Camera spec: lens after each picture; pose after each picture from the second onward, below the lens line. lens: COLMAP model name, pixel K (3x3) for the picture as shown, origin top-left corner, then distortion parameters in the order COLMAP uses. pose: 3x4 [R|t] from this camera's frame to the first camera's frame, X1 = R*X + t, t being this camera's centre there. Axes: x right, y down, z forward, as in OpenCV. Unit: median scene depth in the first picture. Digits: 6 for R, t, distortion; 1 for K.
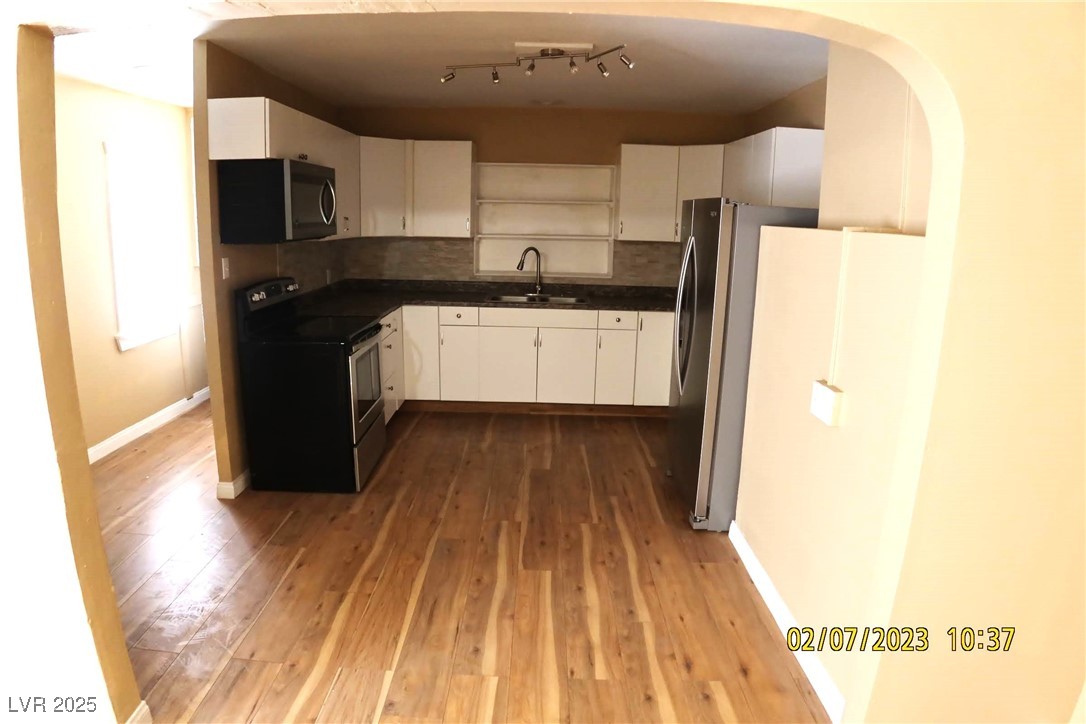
lens RADIAL K [[642.0, 0, 540.8], [0, 642.0, 358.8], [0, 0, 1]] dist [-0.144055, 0.015356]
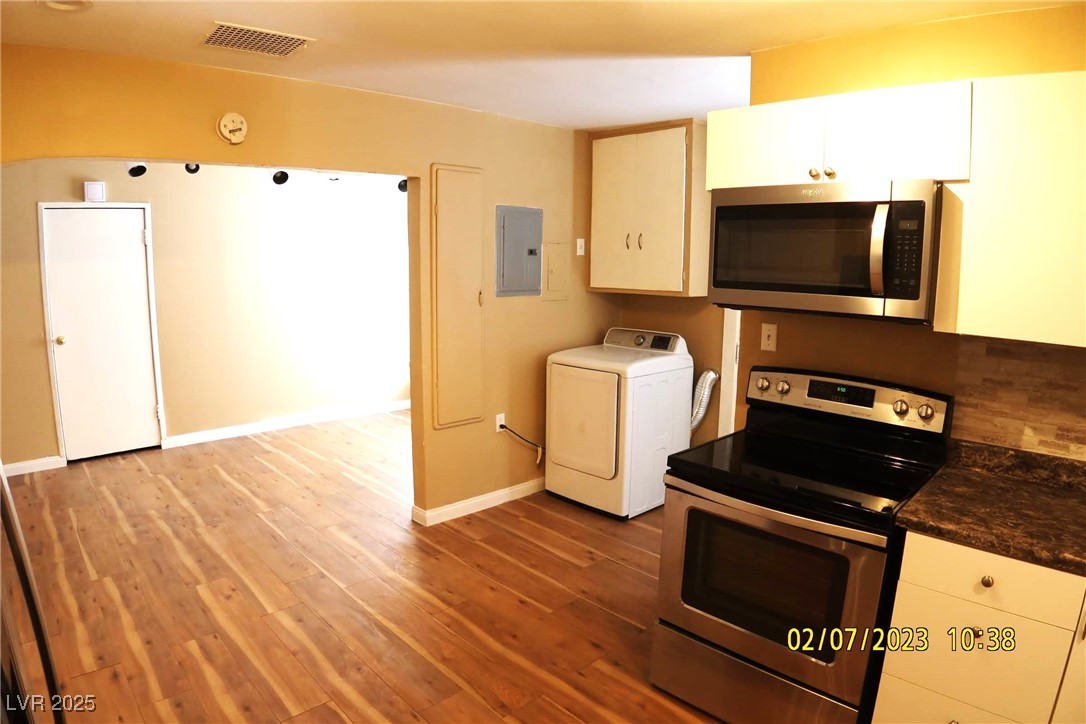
lens RADIAL K [[642.0, 0, 543.3], [0, 642.0, 367.3], [0, 0, 1]] dist [-0.144055, 0.015356]
pose [[-0.724446, 0.087989, -0.683693, 0.280965], [-0.175672, 0.935507, 0.306540, -0.378097], [0.666571, 0.342177, -0.662267, 1.675286]]
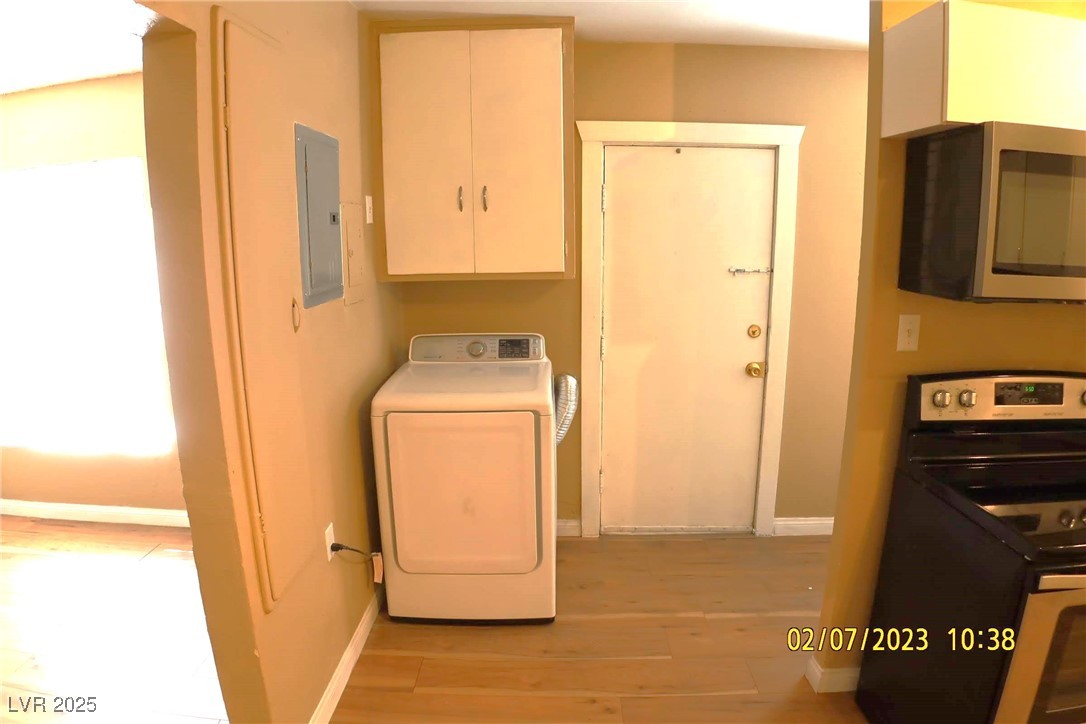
lens RADIAL K [[642.0, 0, 543.5], [0, 642.0, 362.6], [0, 0, 1]] dist [-0.144055, 0.015356]
pose [[-0.024171, 0.187001, -0.982062, 0.054603], [-0.214071, 0.958595, 0.187801, -0.194835], [0.976519, 0.214771, 0.016861, 0.843959]]
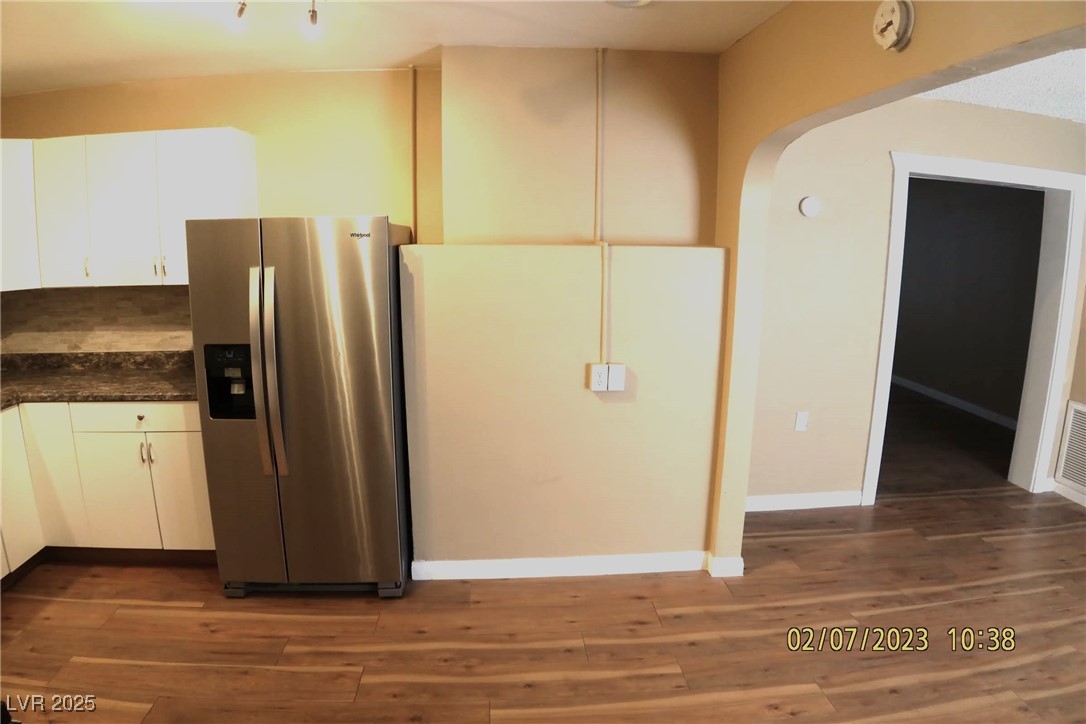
lens RADIAL K [[642.0, 0, 534.9], [0, 642.0, 370.5], [0, 0, 1]] dist [-0.144055, 0.015356]
pose [[-0.065524, -0.230663, 0.970825, -0.670126], [0.214071, 0.947014, 0.239454, -0.241722], [-0.974618, 0.223516, -0.012674, 0.936821]]
